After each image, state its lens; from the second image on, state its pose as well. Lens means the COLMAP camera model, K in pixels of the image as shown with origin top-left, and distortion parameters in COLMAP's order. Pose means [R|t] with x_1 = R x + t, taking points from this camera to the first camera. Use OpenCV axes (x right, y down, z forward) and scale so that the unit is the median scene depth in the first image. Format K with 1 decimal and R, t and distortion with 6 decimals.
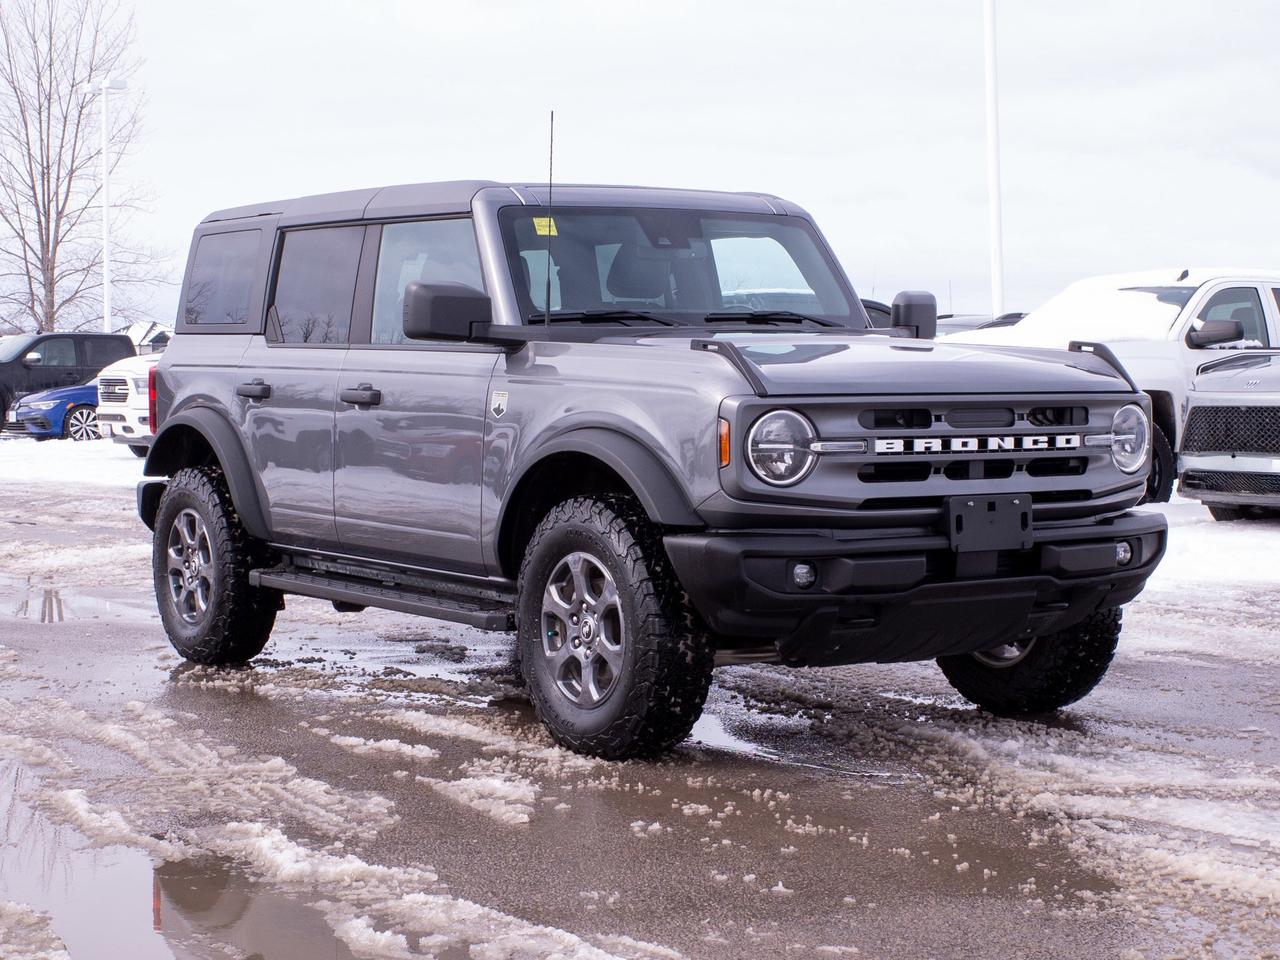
lens RADIAL K [[2577.9, 0, 640.2], [0, 2577.9, 423.6], [0, 0, 1]] dist [-0.064804, 0.044193]
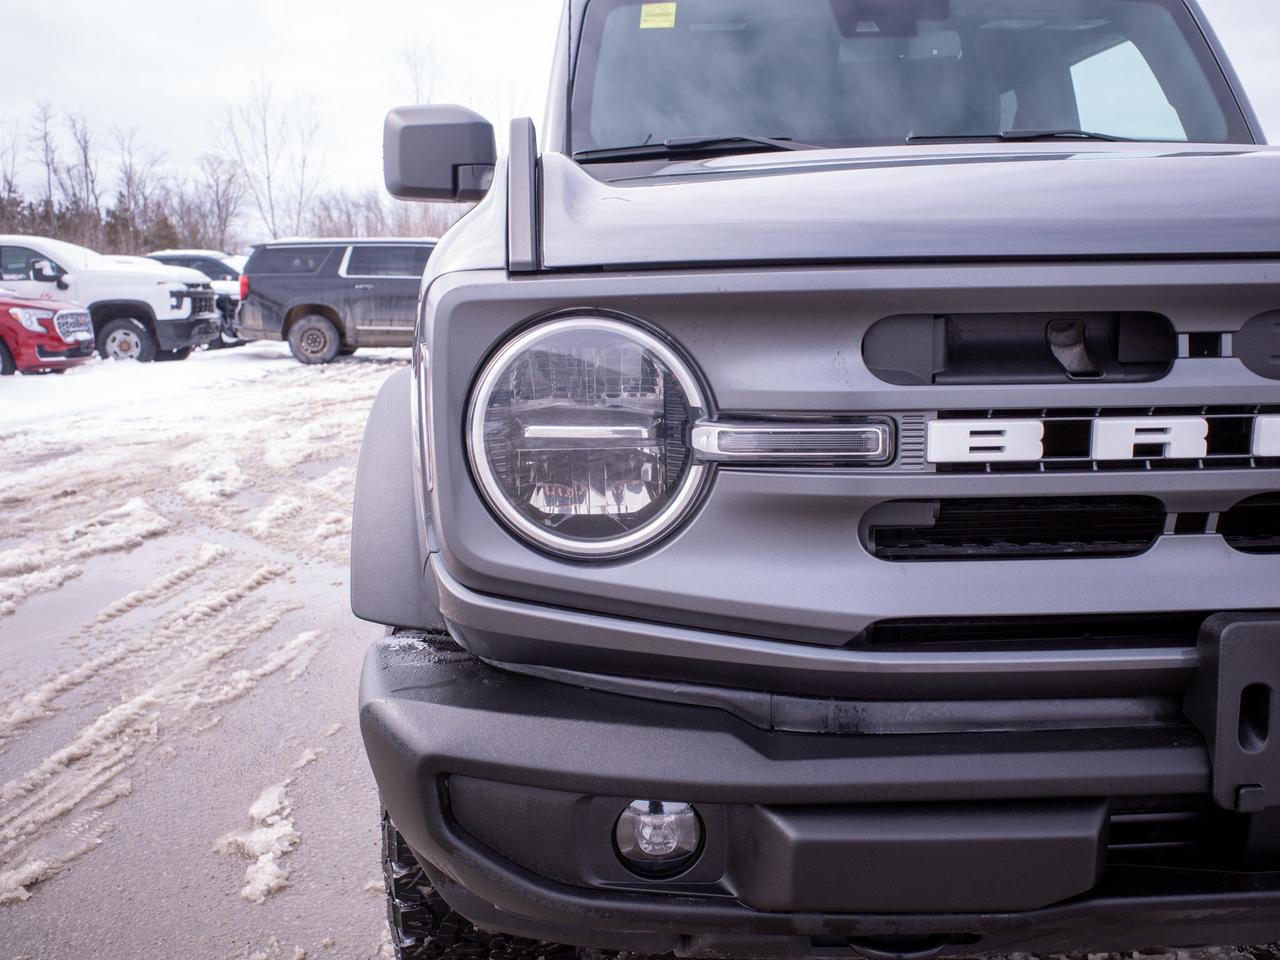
lens RADIAL K [[1172.9, 0, 640.0], [0, 1172.9, 480.0], [0, 0, 1]] dist [-0.054850, 0.046728]
pose [[0.857404, 0.071783, -0.509613, 0.125028], [0.003160, 0.989472, 0.144691, -0.005835], [0.514635, -0.125669, 0.848150, 0.831183]]
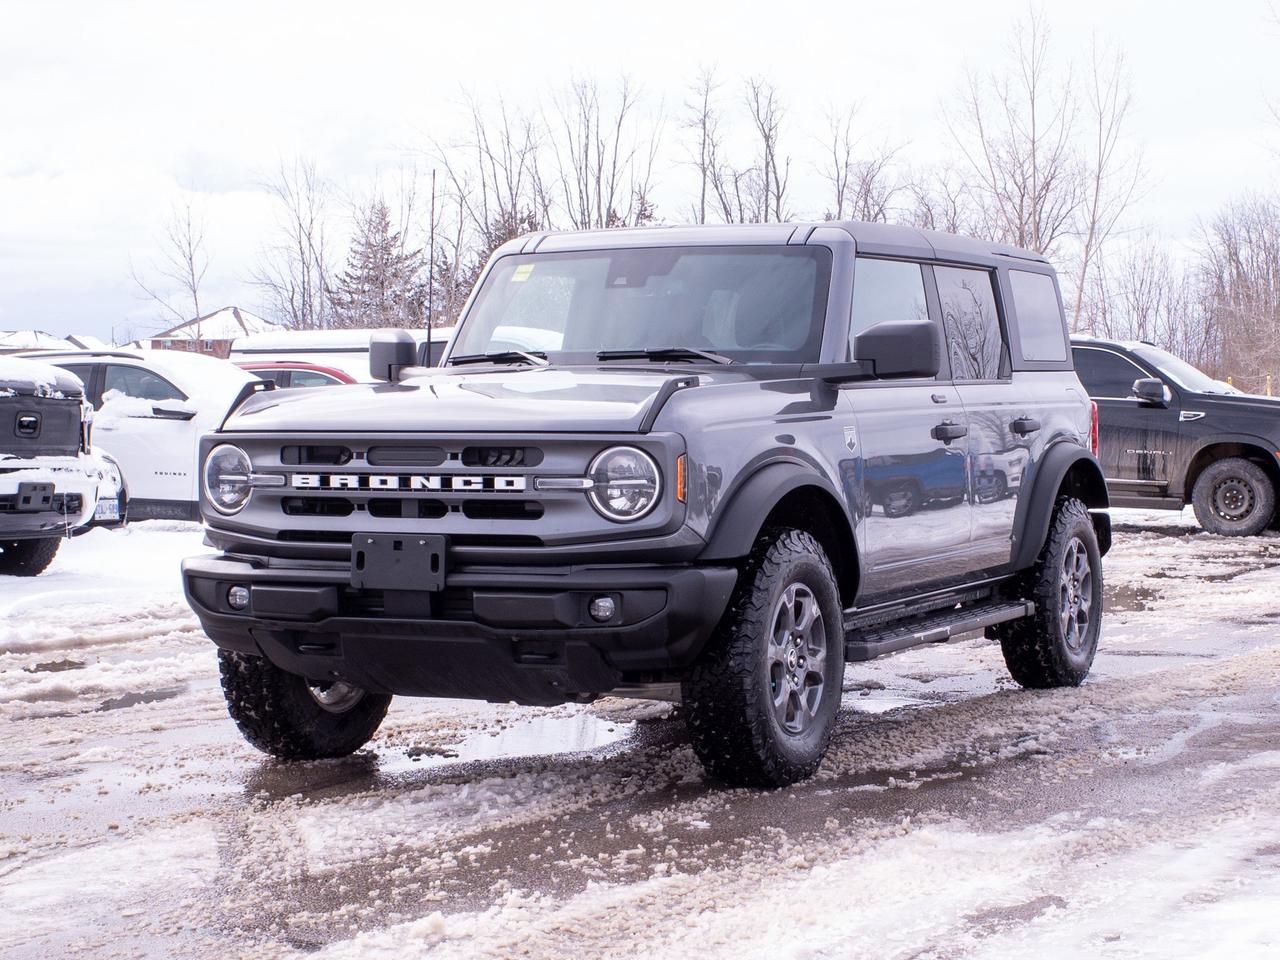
lens RADIAL K [[2577.9, 0, 640.2], [0, 2577.9, 423.6], [0, 0, 1]] dist [-0.064804, 0.044193]
pose [[0.503668, 0.006691, -0.863871, 1.018202], [-0.019329, 0.999807, -0.003525, -0.012794], [0.863681, 0.018473, 0.503700, 0.566806]]
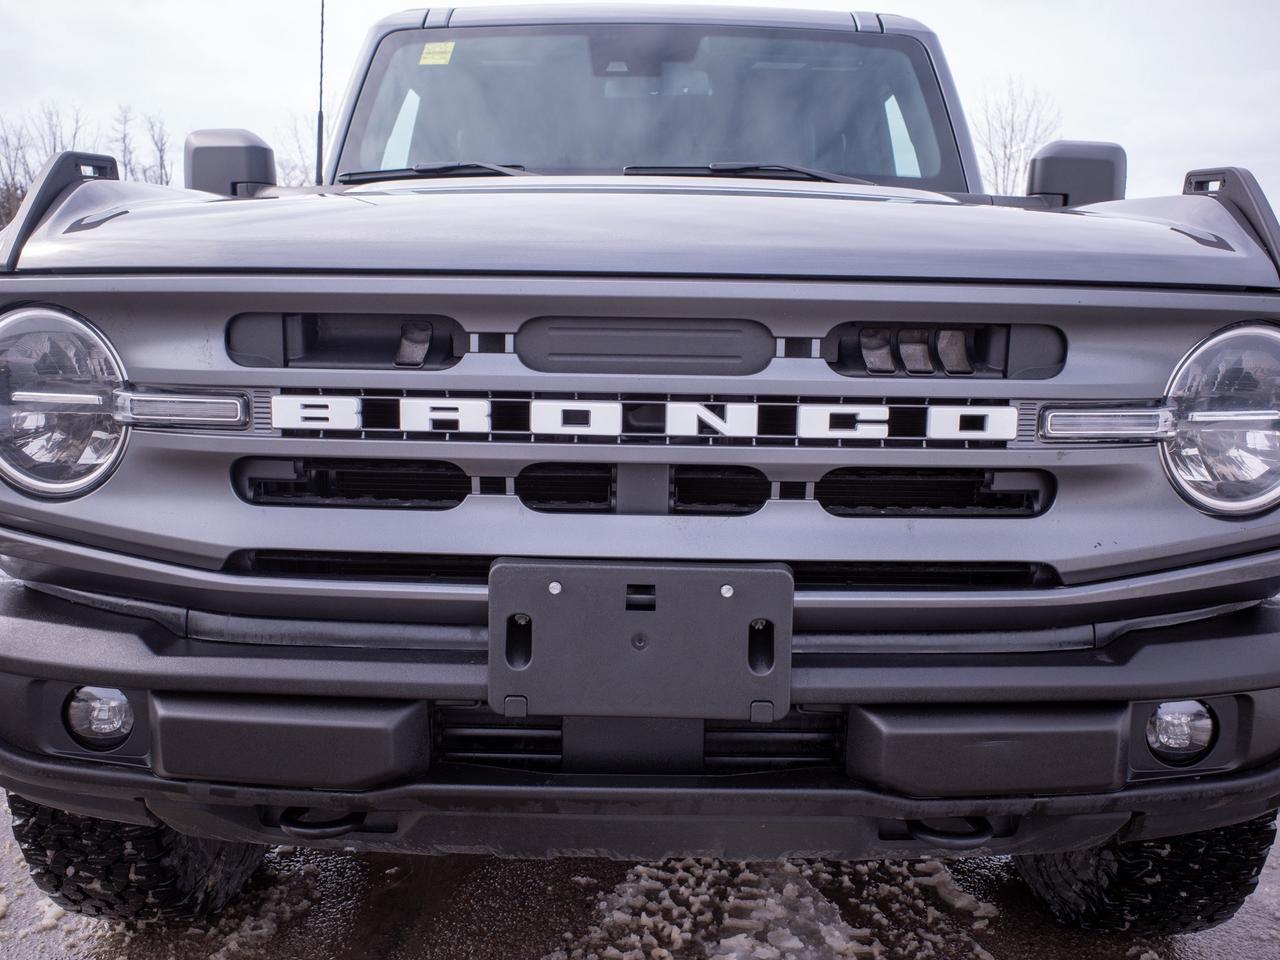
lens RADIAL K [[1172.9, 0, 640.0], [0, 1172.9, 480.0], [0, 0, 1]] dist [-0.054850, 0.046728]
pose [[0.827505, 0.099489, -0.552573, 0.219151], [-0.030576, 0.990700, 0.132583, -0.005184], [0.560624, -0.092818, 0.822852, 0.849240]]
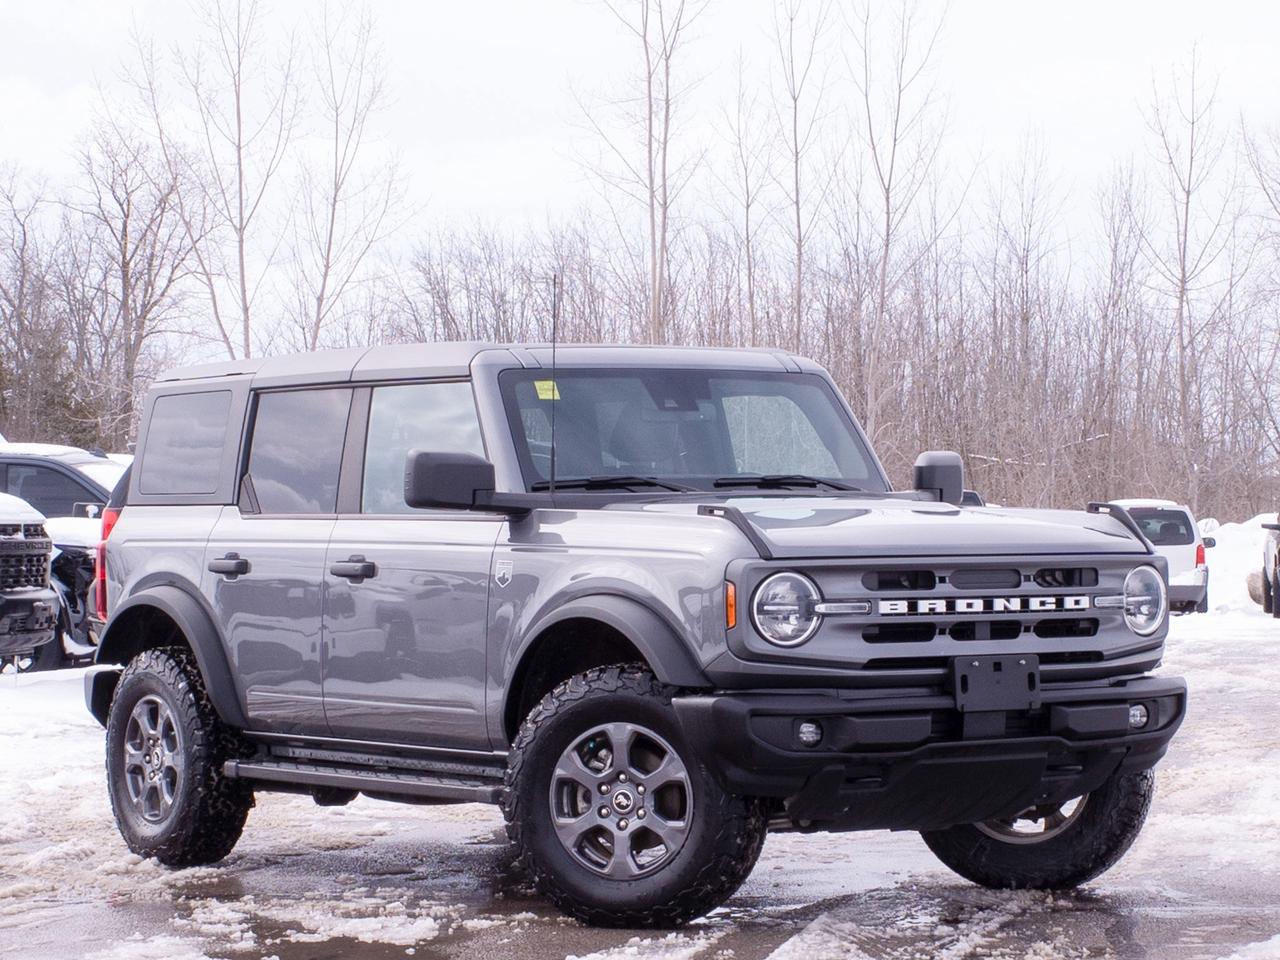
lens RADIAL K [[3963.0, 0, 640.0], [0, 3963.0, 480.0], [0, 0, 1]] dist [0.071173, 0.544600]
pose [[0.999939, -0.011016, 0.000999, -0.004246], [0.011047, 0.999148, -0.039753, 0.018836], [-0.000560, 0.039762, 0.999209, -0.543650]]
